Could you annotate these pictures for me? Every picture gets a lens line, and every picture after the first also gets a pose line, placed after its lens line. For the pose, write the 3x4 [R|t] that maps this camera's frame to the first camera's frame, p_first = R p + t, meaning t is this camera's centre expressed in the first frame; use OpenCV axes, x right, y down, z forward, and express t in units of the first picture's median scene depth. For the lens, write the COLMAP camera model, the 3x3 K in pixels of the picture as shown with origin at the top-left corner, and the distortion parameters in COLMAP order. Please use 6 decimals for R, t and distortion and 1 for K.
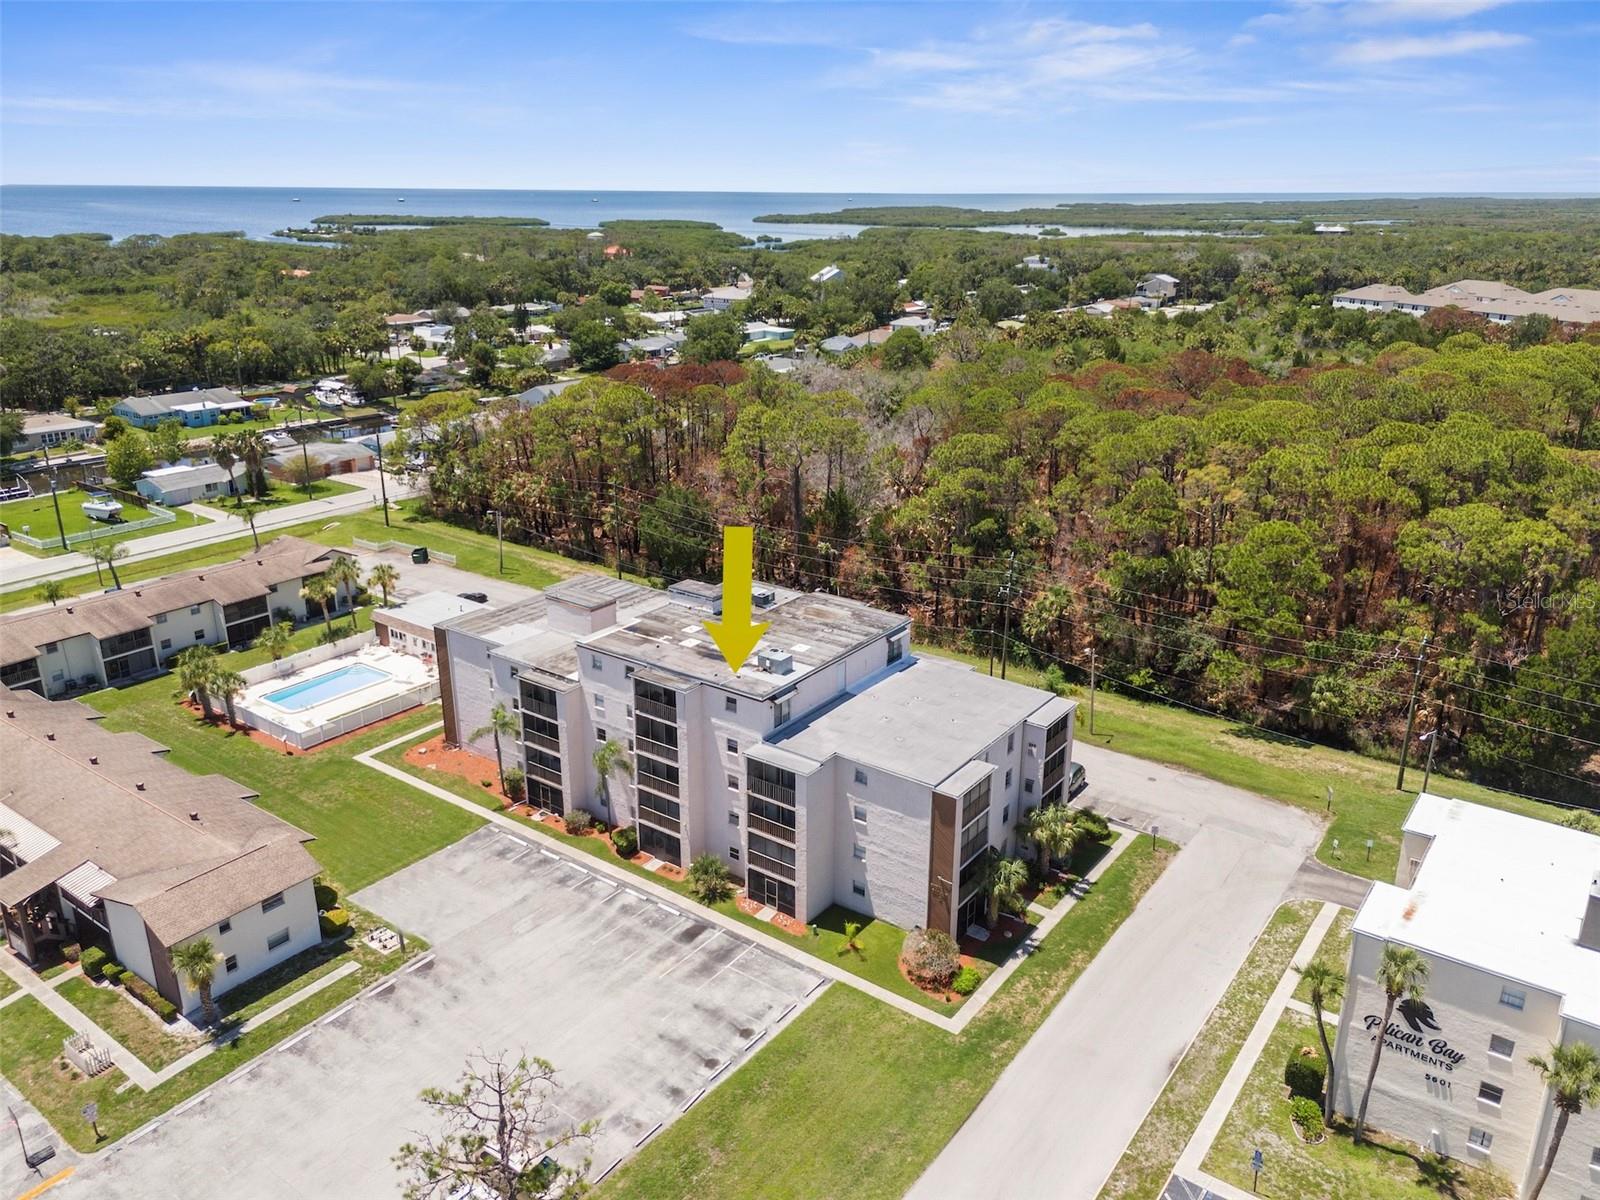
lens RADIAL K [[1178.2, 0, 809.6], [0, 1178.2, 599.7], [0, 0, 1]] dist [0.050202, -0.040587]
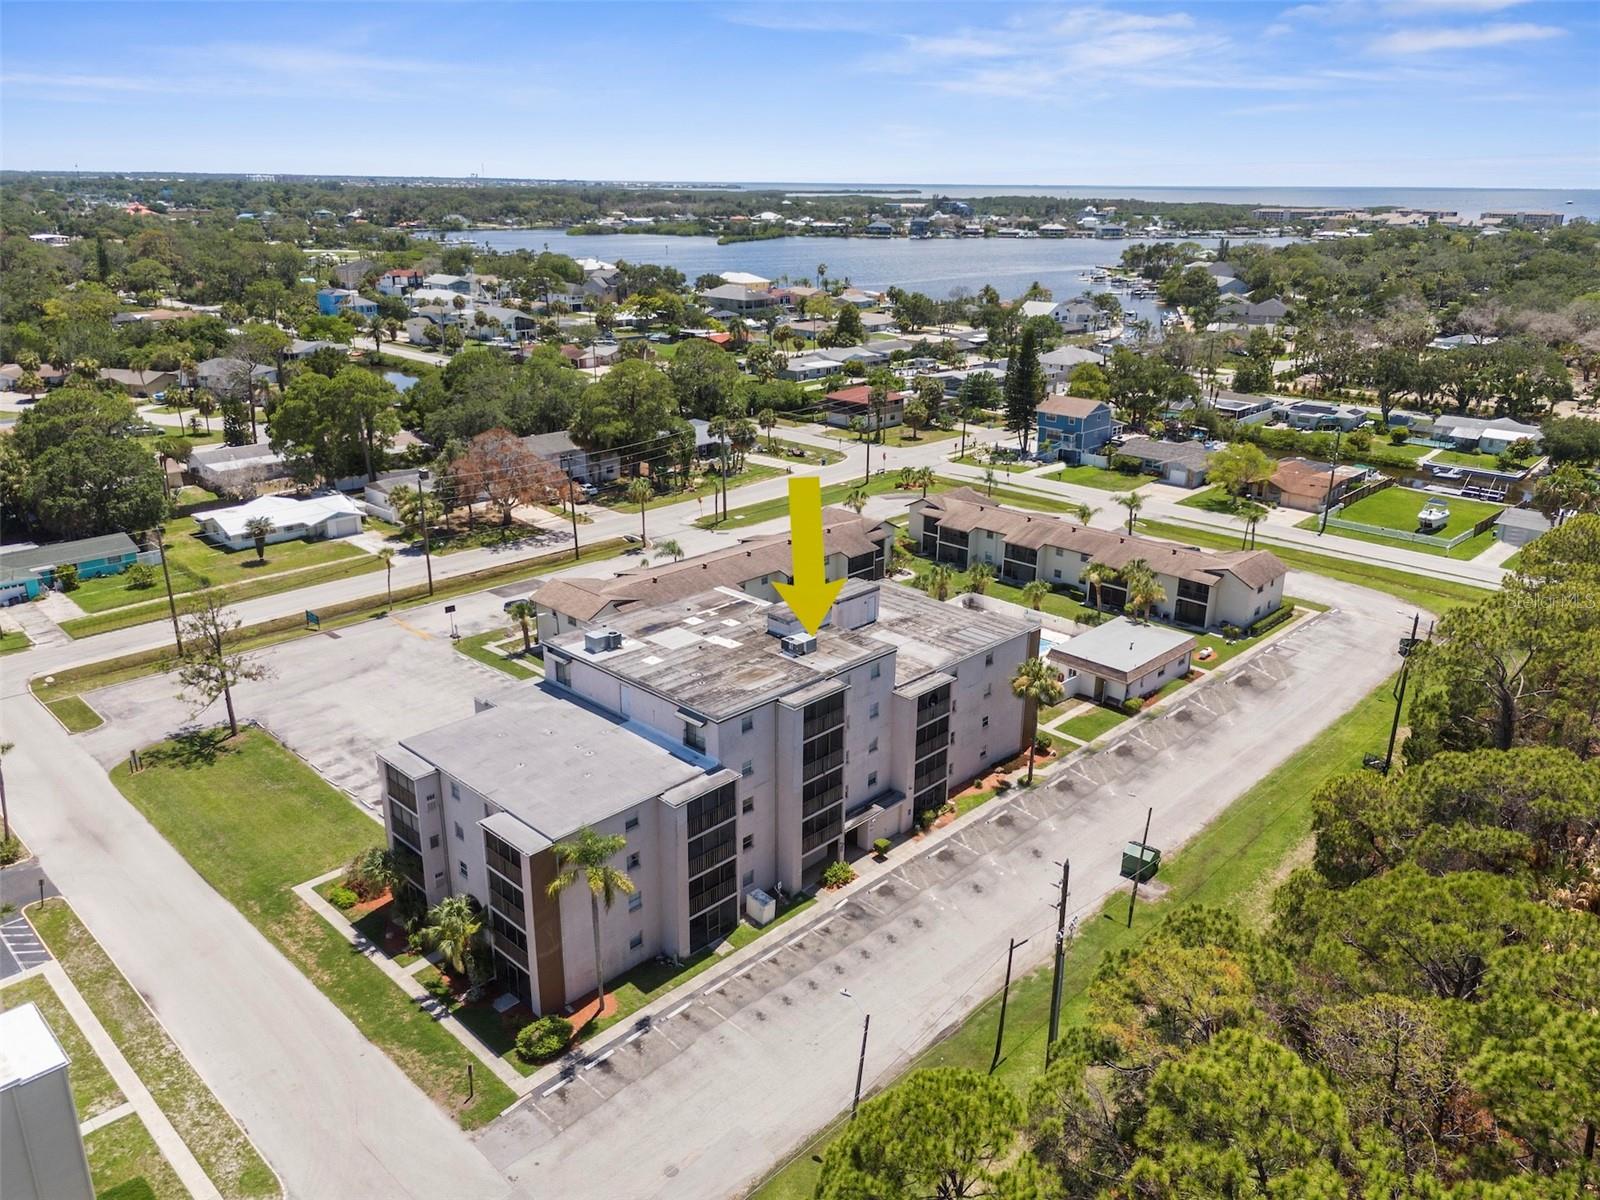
lens RADIAL K [[1178.2, 0, 805.1], [0, 1178.2, 601.6], [0, 0, 1]] dist [0.050202, -0.040587]
pose [[-0.138969, 0.326678, -0.934863, 0.873104], [-0.336483, 0.872282, 0.354829, -0.390352], [0.931379, 0.363876, -0.011298, 1.130010]]
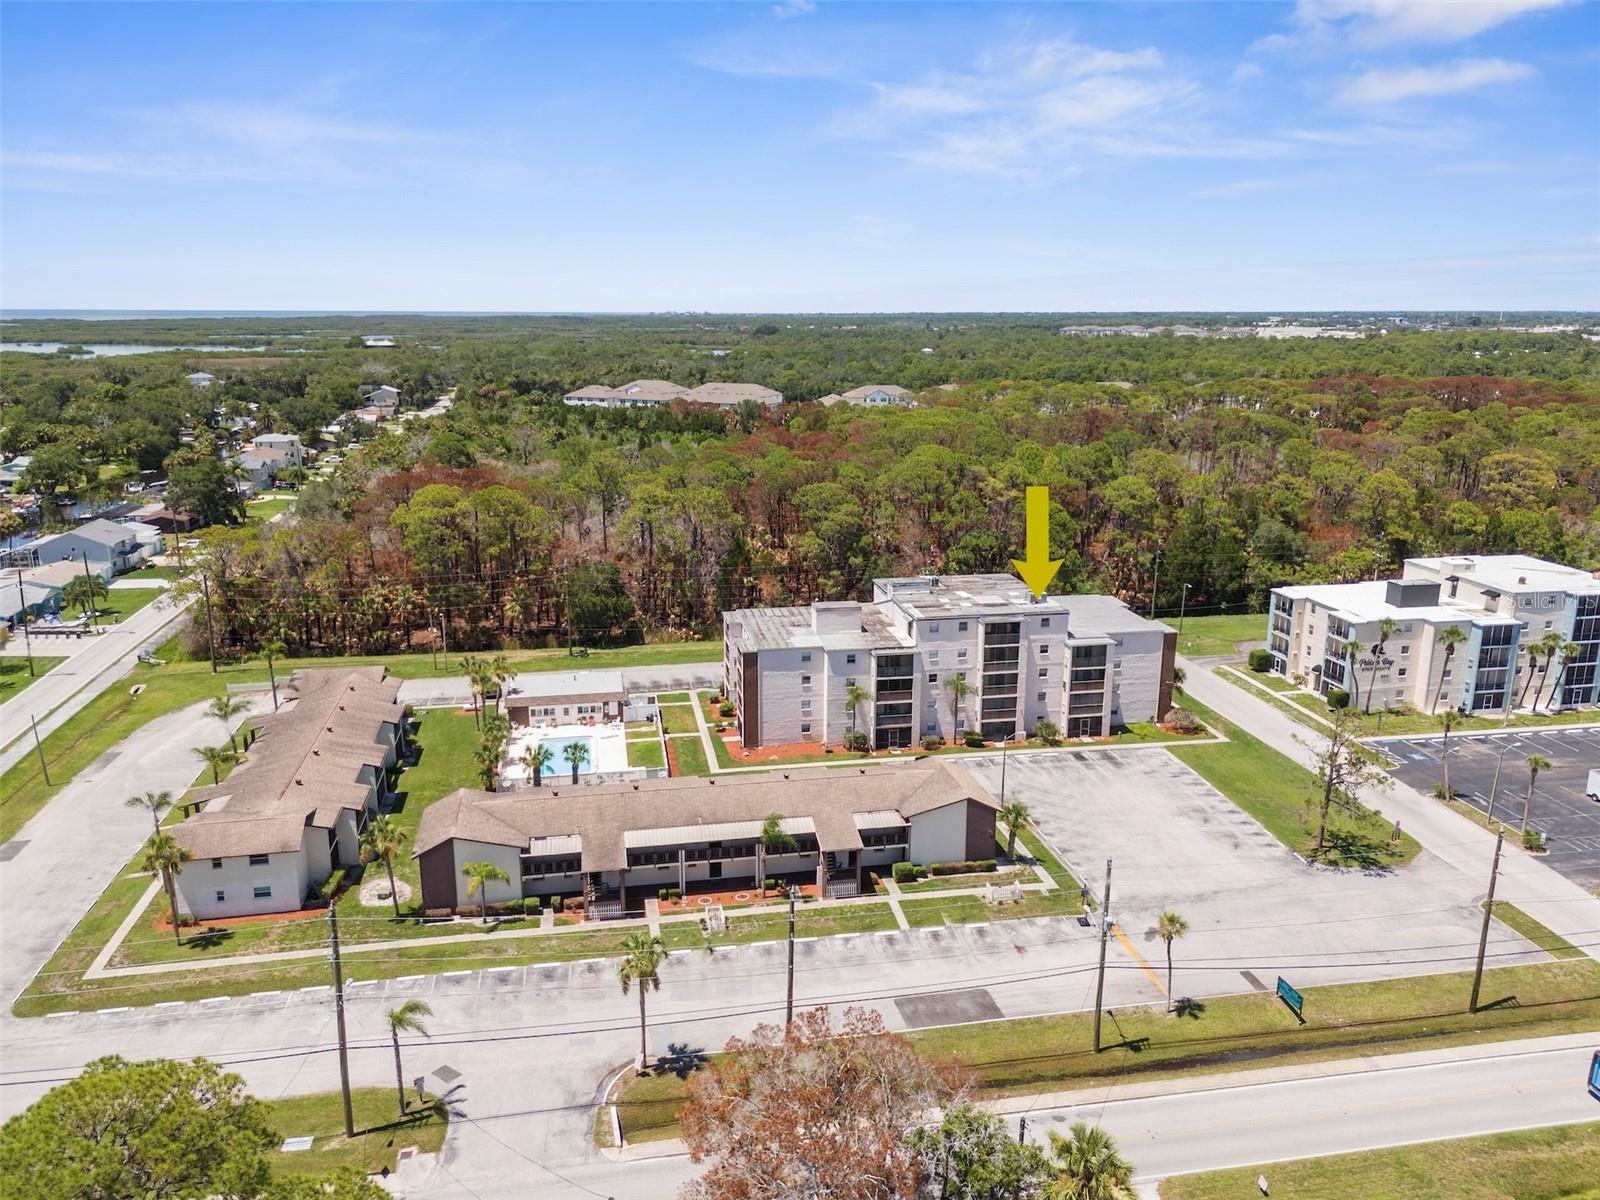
lens RADIAL K [[1178.2, 0, 797.4], [0, 1178.2, 598.1], [0, 0, 1]] dist [0.050202, -0.040587]
pose [[0.689016, -0.174924, 0.703320, -1.378390], [0.237836, 0.971268, 0.008567, -0.038324], [-0.684610, 0.161372, 0.710822, 0.054727]]
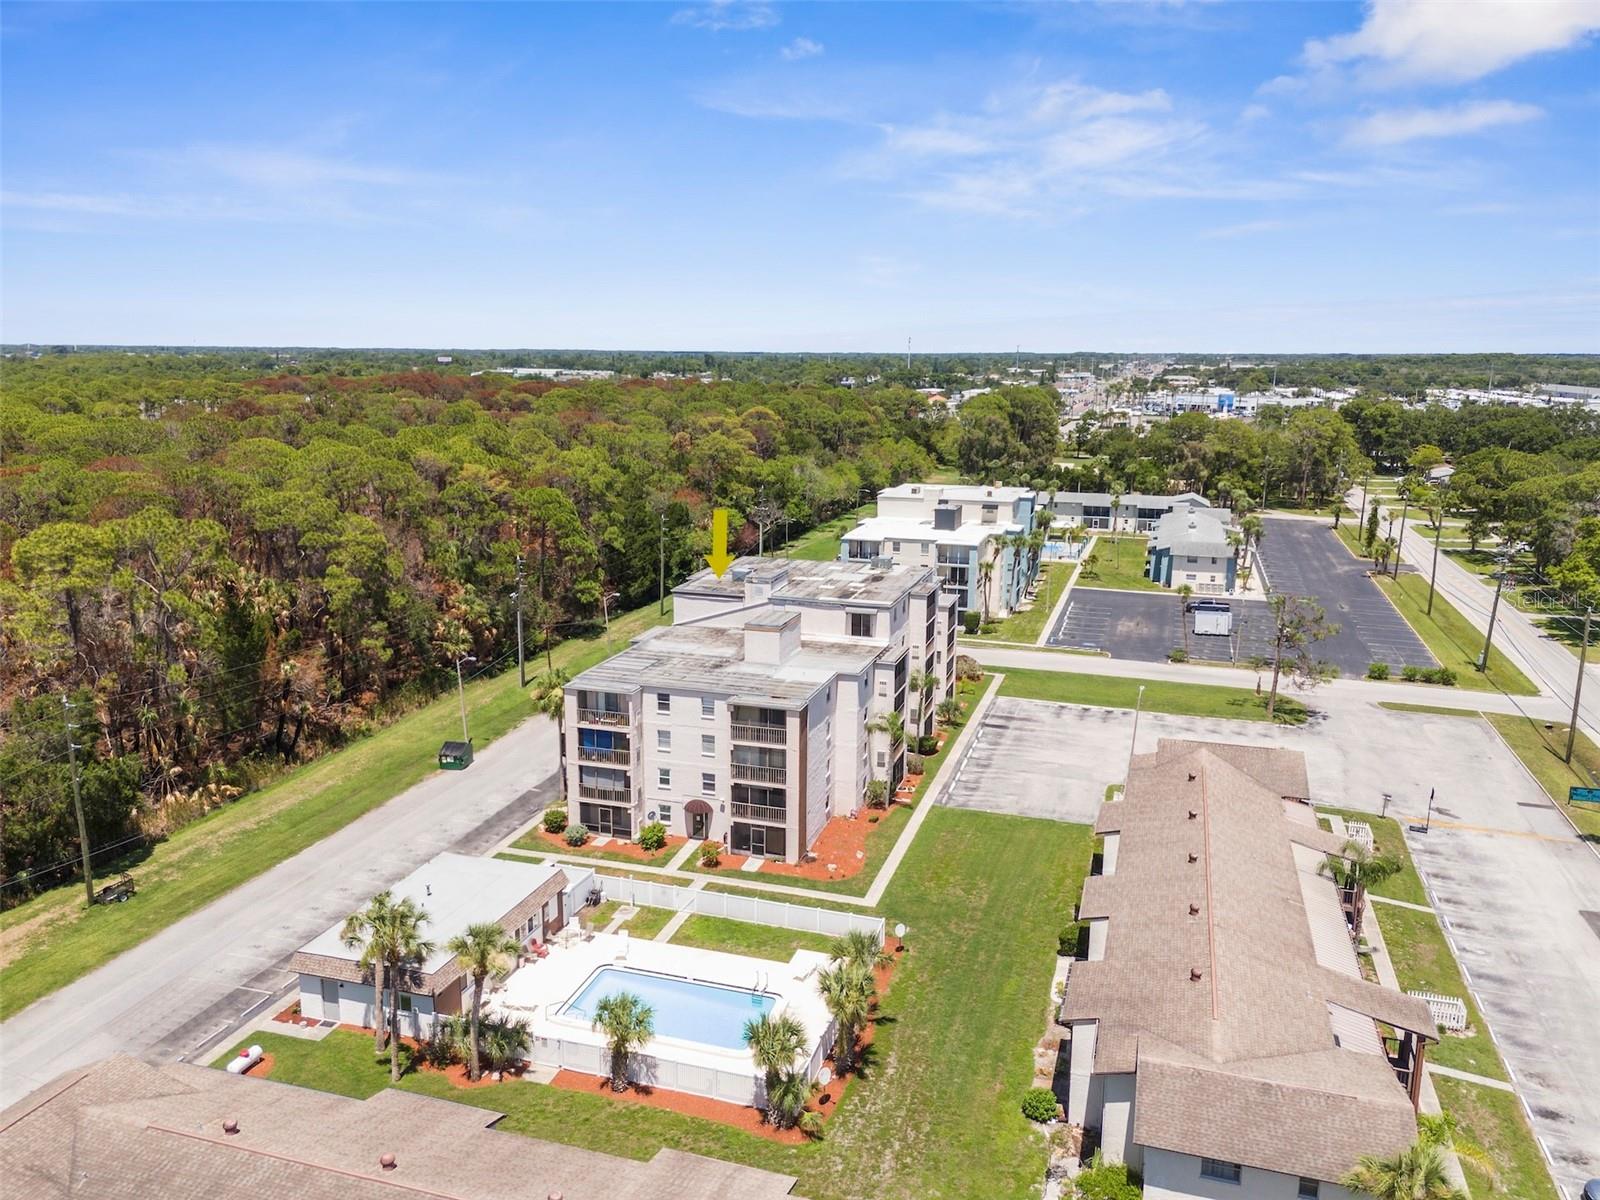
lens RADIAL K [[1178.2, 0, 800.5], [0, 1178.2, 599.3], [0, 0, 1]] dist [0.050202, -0.040587]
pose [[-0.311816, -0.200488, 0.928749, -1.223382], [0.305903, 0.904255, 0.297903, -0.329849], [-0.899552, 0.376998, -0.220631, 1.357890]]
